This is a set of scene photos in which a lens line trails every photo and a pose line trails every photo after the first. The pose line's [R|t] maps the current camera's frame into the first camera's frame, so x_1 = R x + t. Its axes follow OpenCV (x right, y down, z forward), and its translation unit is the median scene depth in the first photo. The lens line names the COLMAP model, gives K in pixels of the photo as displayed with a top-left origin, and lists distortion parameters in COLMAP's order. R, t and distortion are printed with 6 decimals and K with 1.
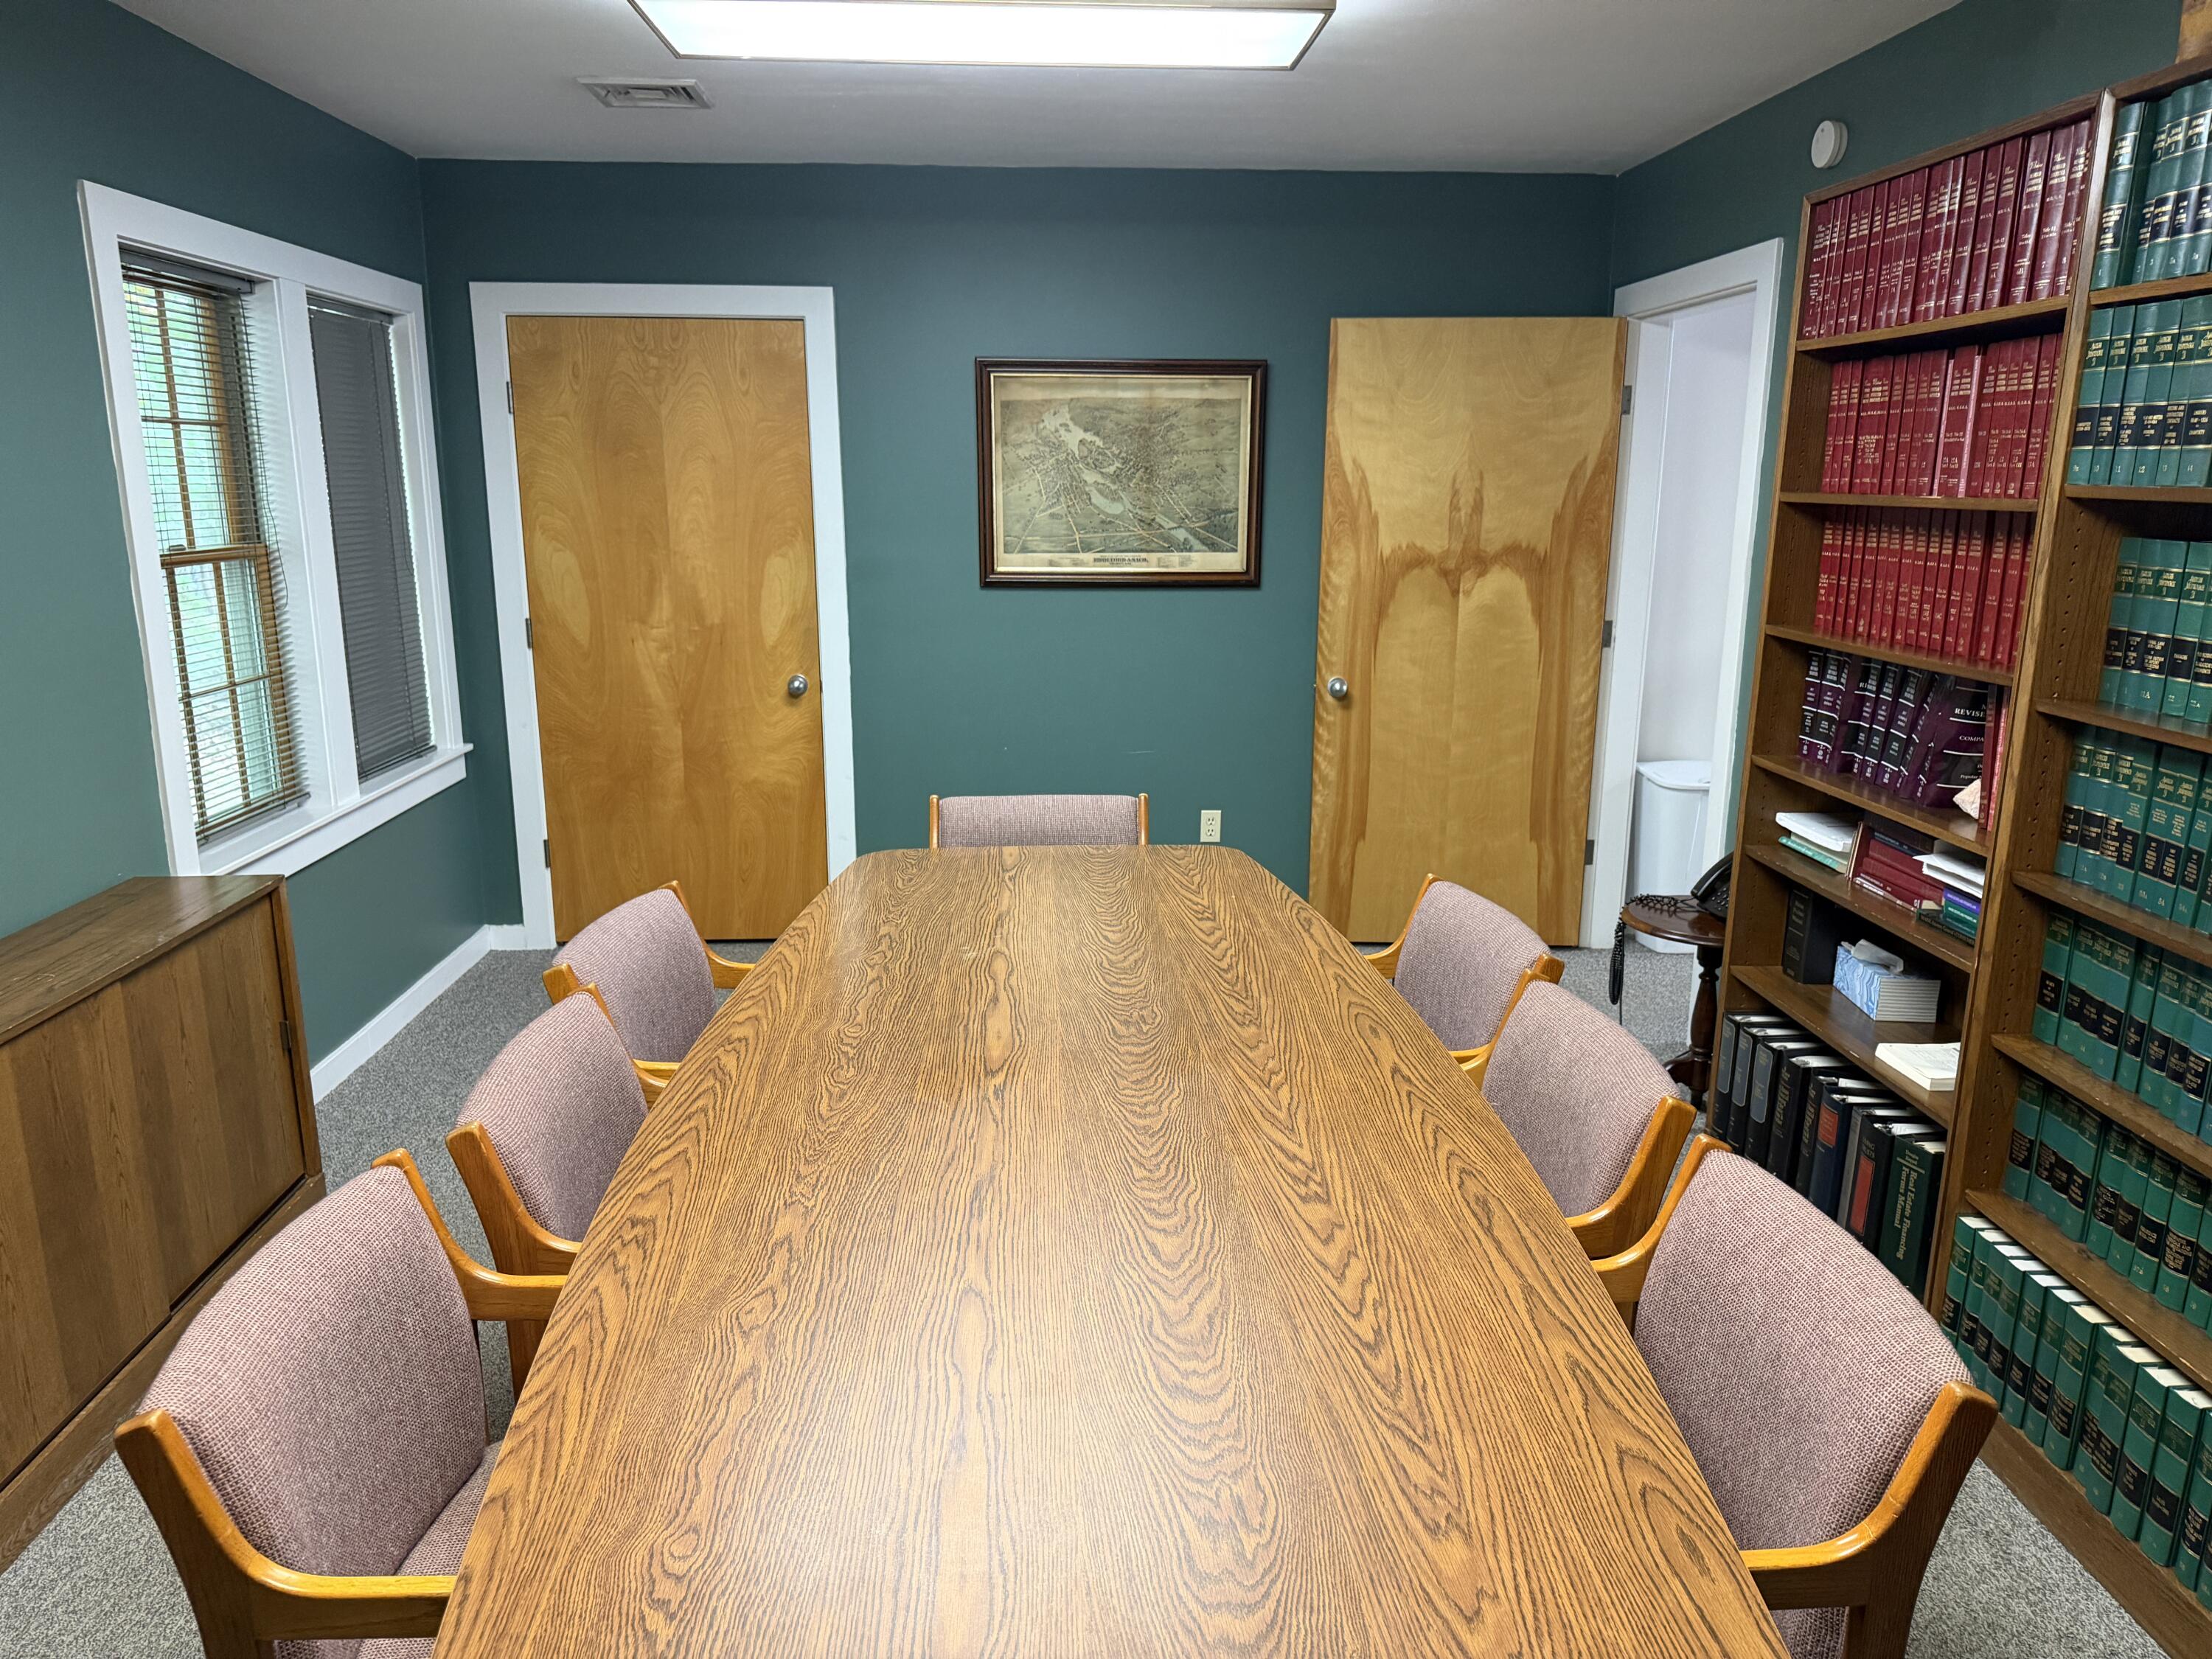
lens RADIAL K [[1547.6, 0, 1112.8], [0, 1547.6, 841.8], [0, 0, 1]] dist [0.108359, -0.114579]
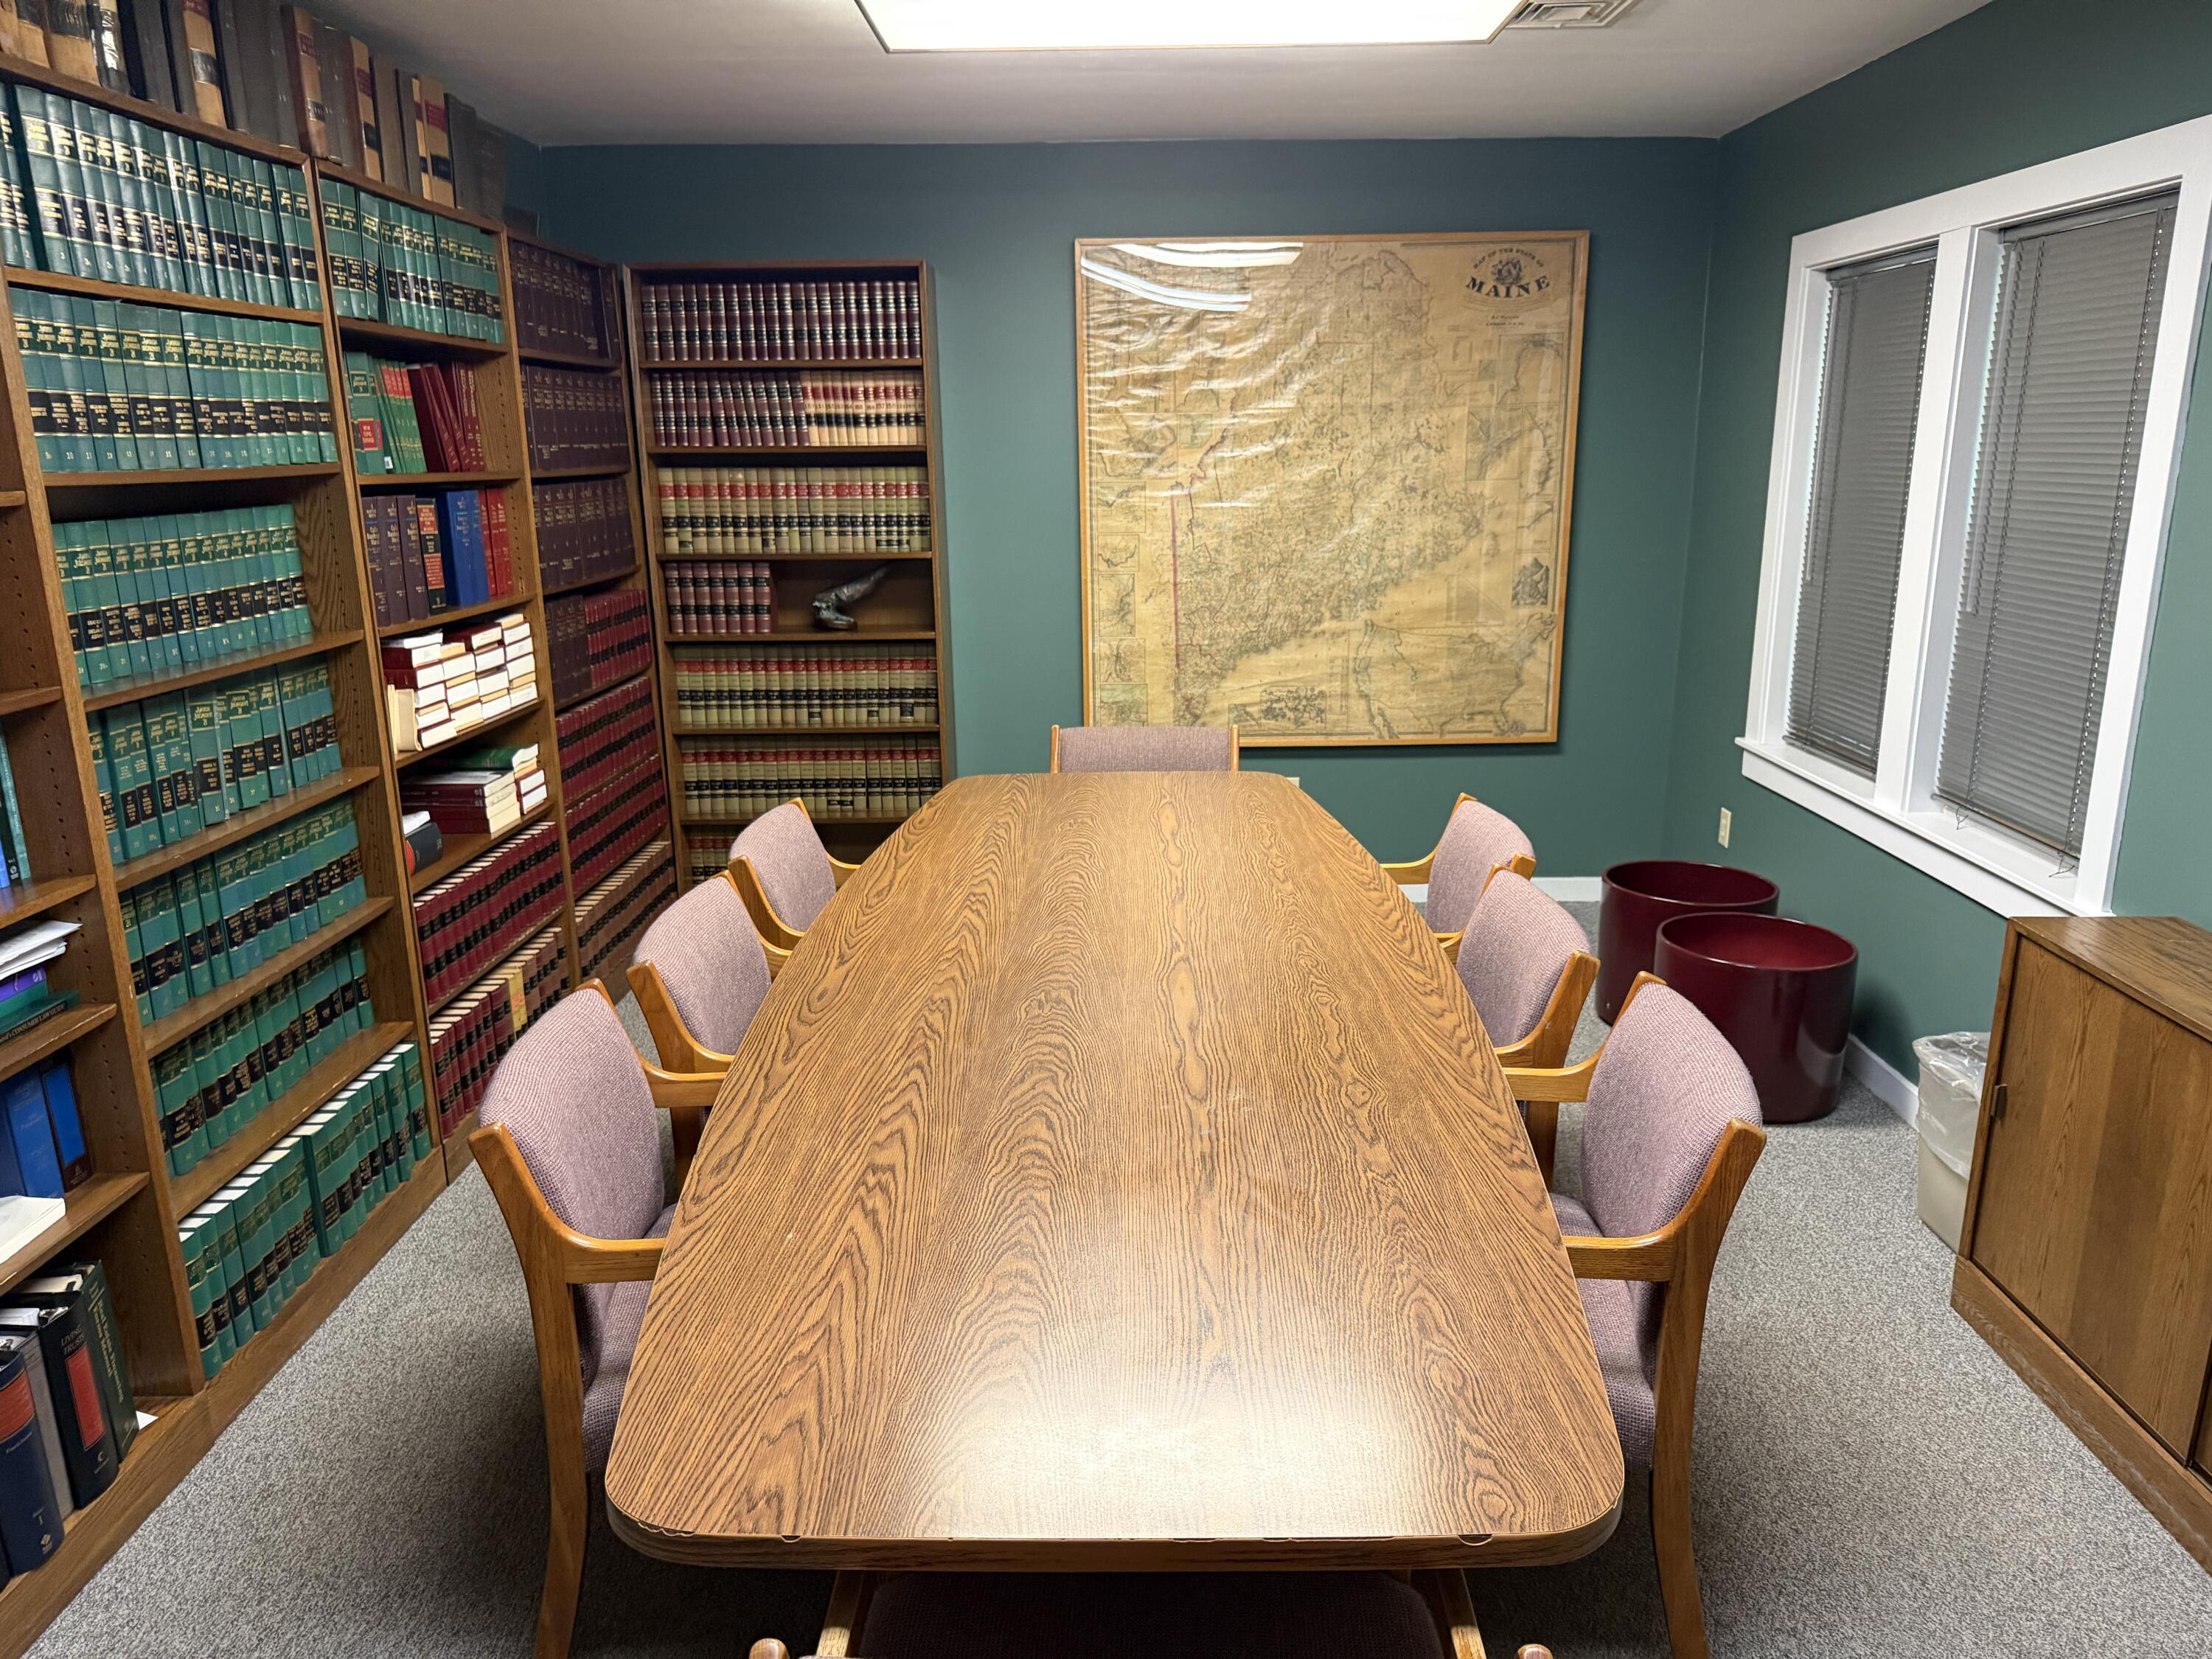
lens RADIAL K [[1547.6, 0, 1112.8], [0, 1547.6, 841.8], [0, 0, 1]] dist [0.108359, -0.114579]
pose [[-0.998104, -0.011684, 0.060438, -0.085600], [0.017942, 0.883974, 0.467191, -0.442411], [-0.058884, 0.467389, -0.882088, 1.820915]]
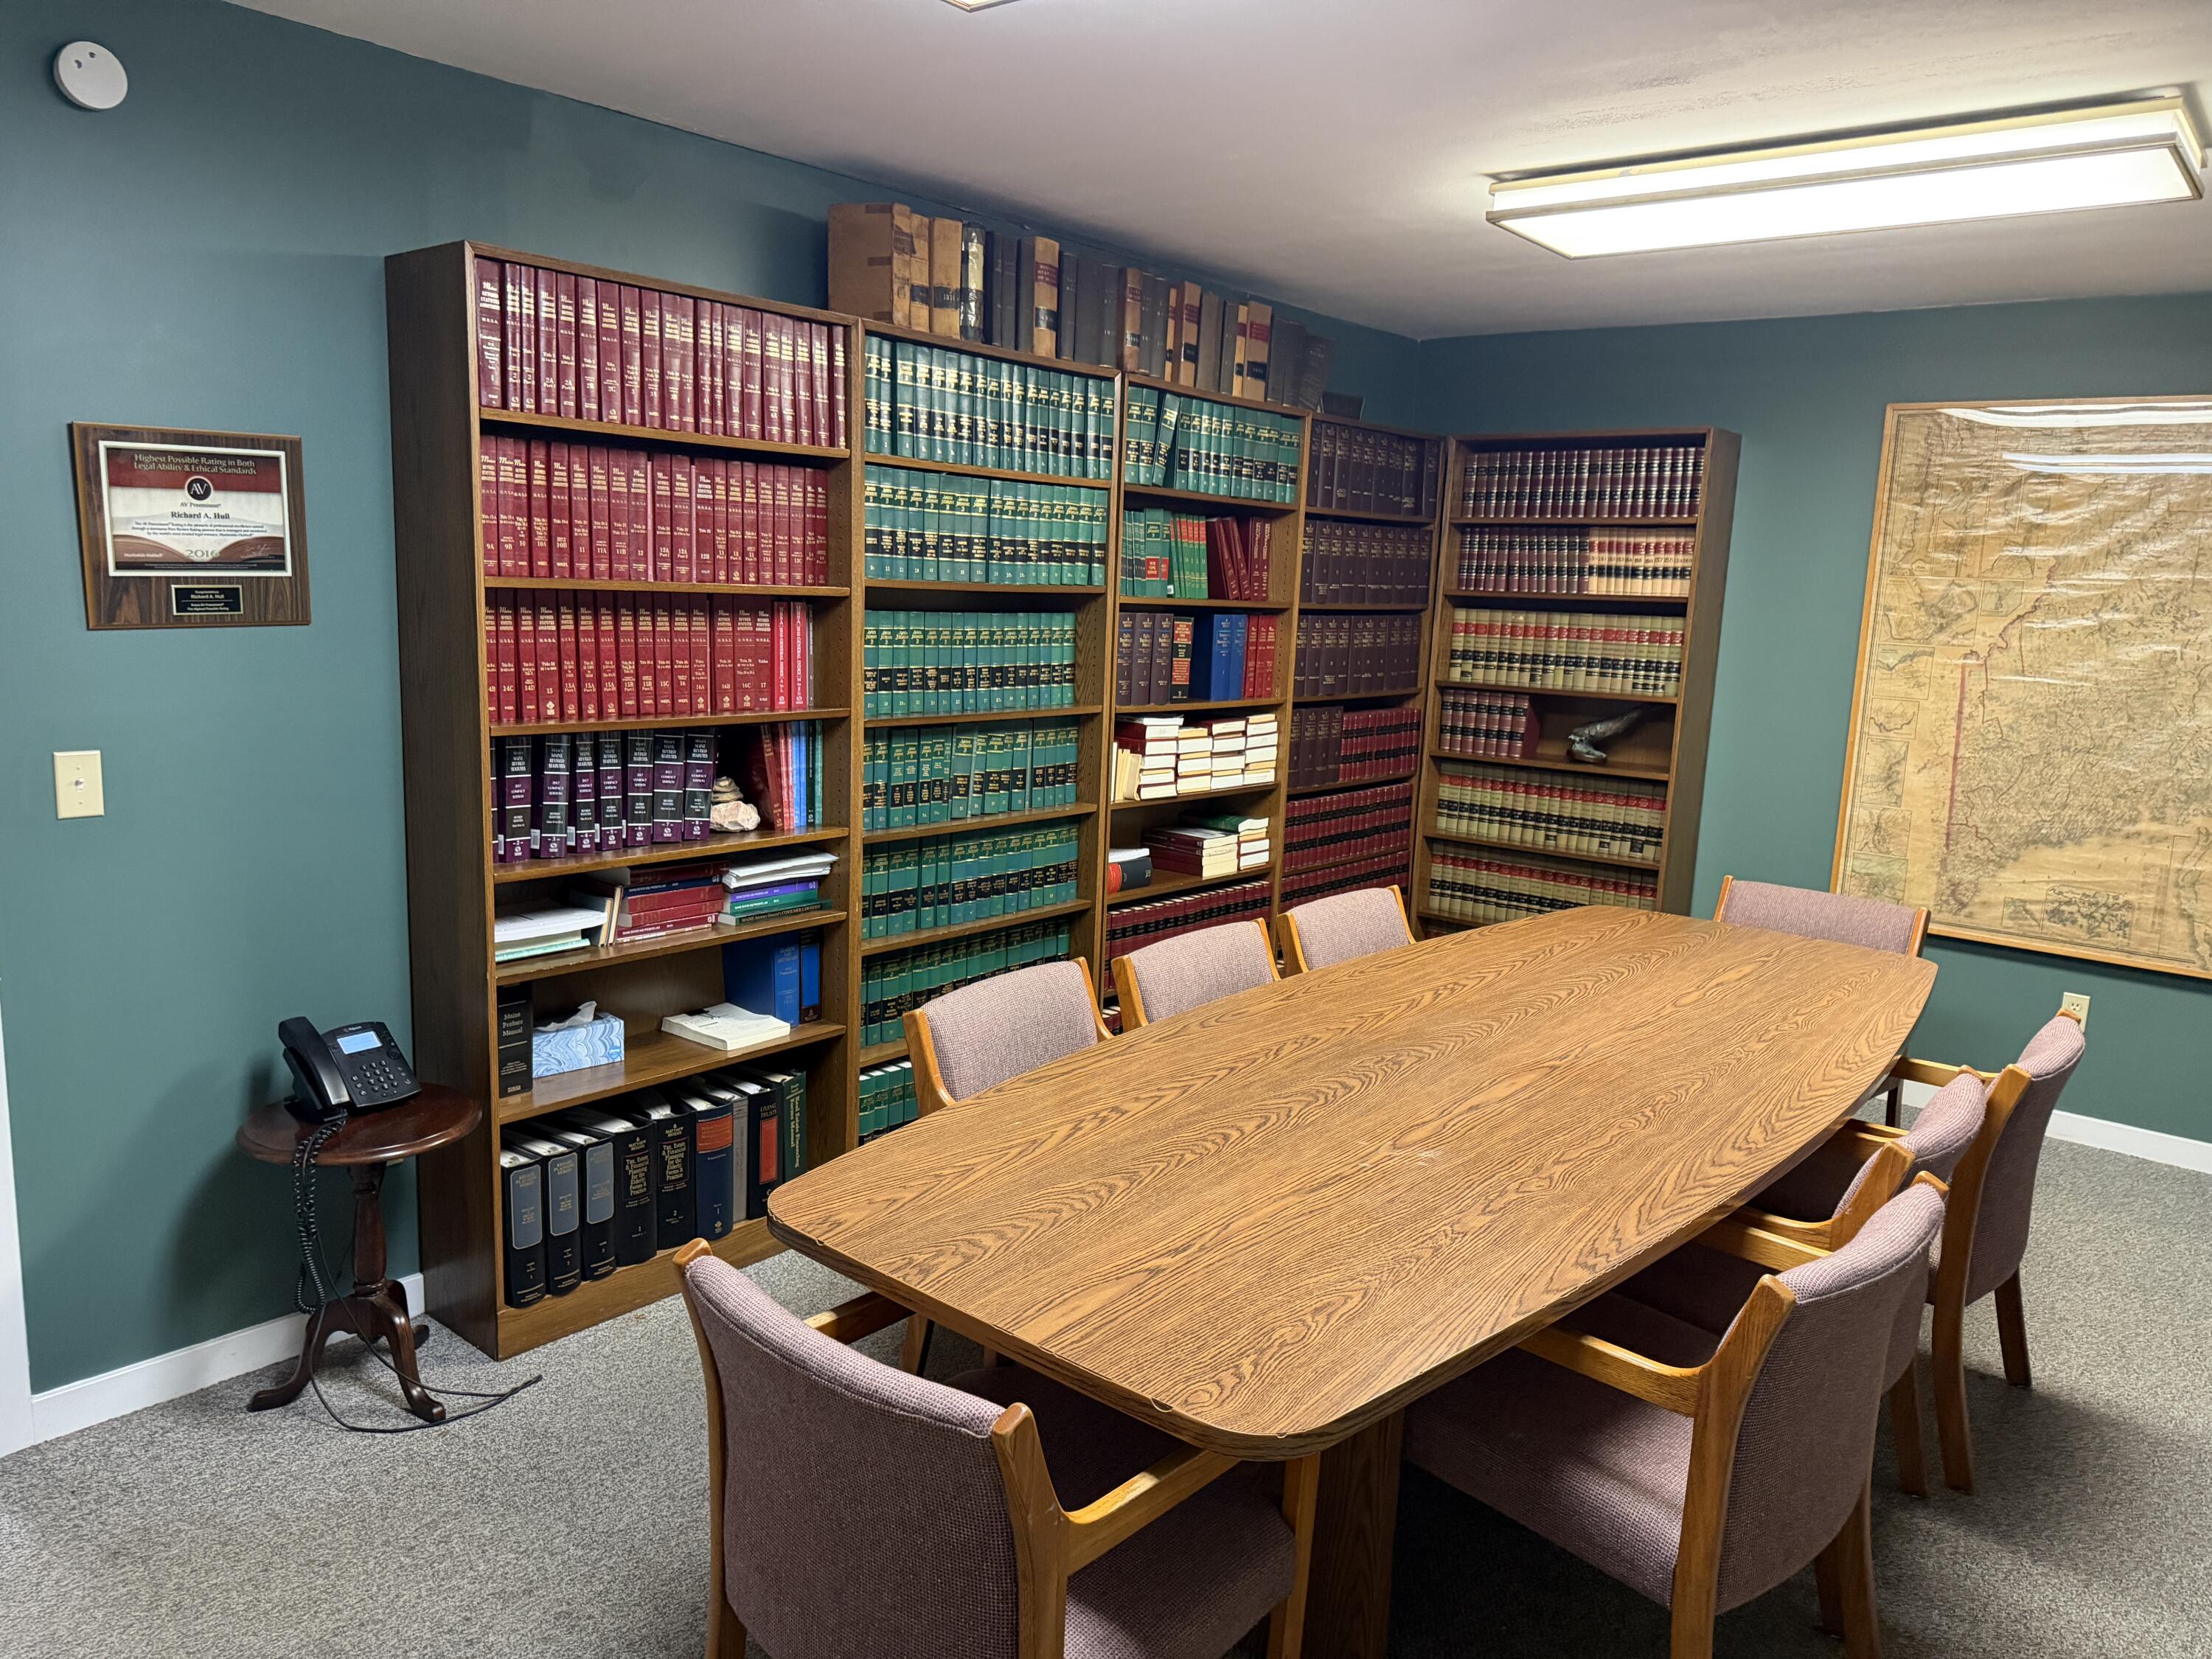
lens RADIAL K [[1538.7, 0, 1117.5], [0, 1538.7, 846.3], [0, 0, 1]] dist [0.144162, -0.246937]
pose [[-0.739646, -0.157916, 0.654207, -0.565829], [0.106802, 0.932220, 0.345774, -0.455425], [-0.664468, 0.325621, -0.672646, 1.849566]]
